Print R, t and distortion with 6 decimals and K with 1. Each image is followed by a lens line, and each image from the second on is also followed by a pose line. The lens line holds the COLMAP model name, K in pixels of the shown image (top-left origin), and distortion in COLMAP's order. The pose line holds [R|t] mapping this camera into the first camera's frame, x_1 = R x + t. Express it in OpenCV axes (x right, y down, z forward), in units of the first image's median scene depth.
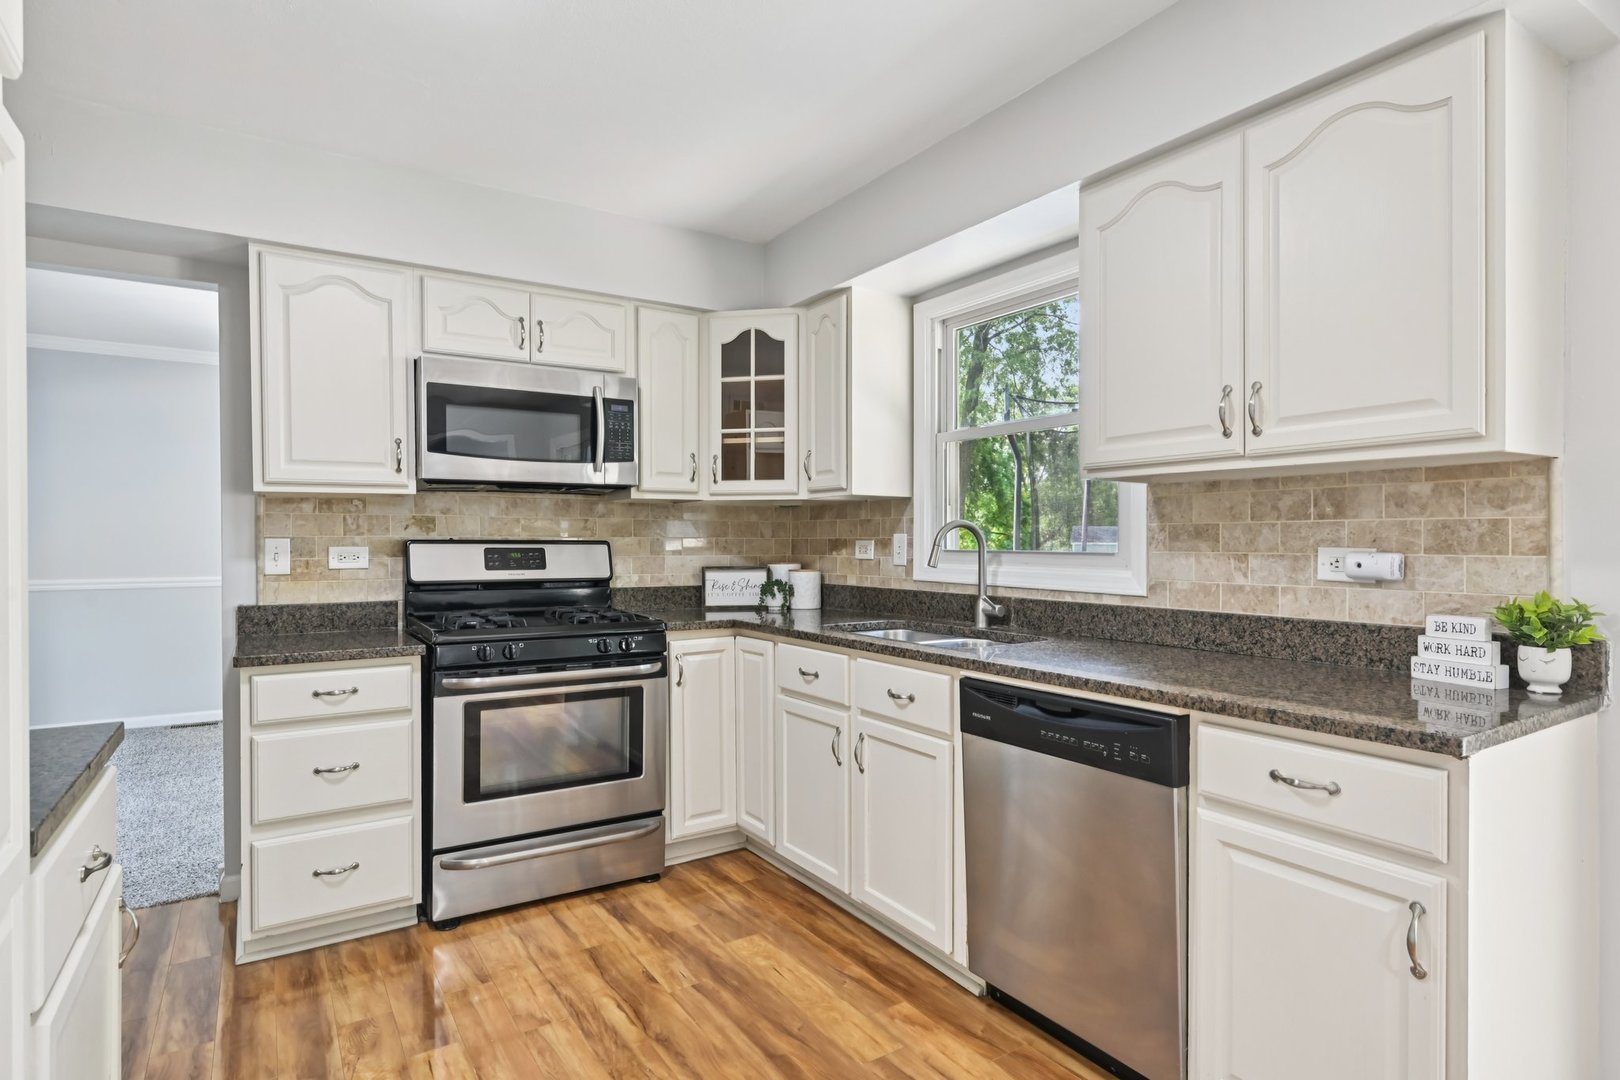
lens RADIAL K [[842.2, 0, 810.5], [0, 842.2, 556.7], [0, 0, 1]] dist [0.005227, 0.000148]
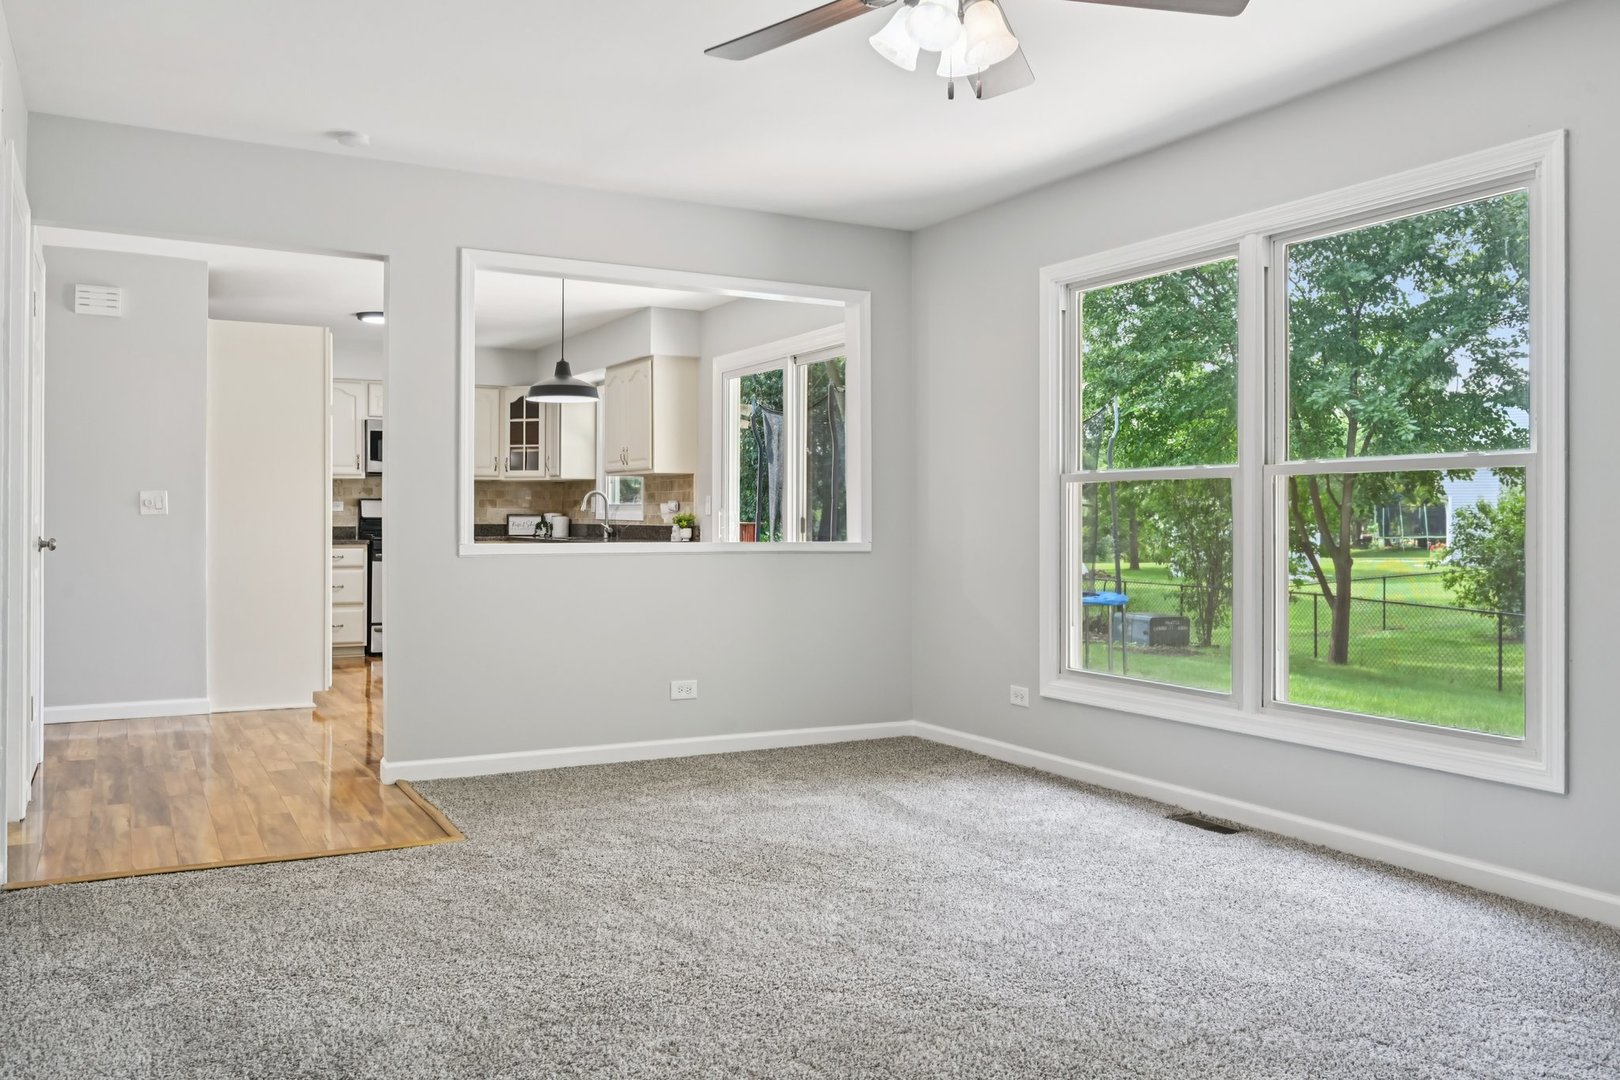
lens RADIAL K [[1257.3, 0, 809.6], [0, 1257.3, 524.1], [0, 0, 1]] dist [-0.007361, -0.000962]
pose [[0.997583, 0.005178, -0.069291, 0.834026], [-0.006084, 0.999899, -0.012874, 0.074012], [0.069217, 0.013265, 0.997513, -1.984718]]
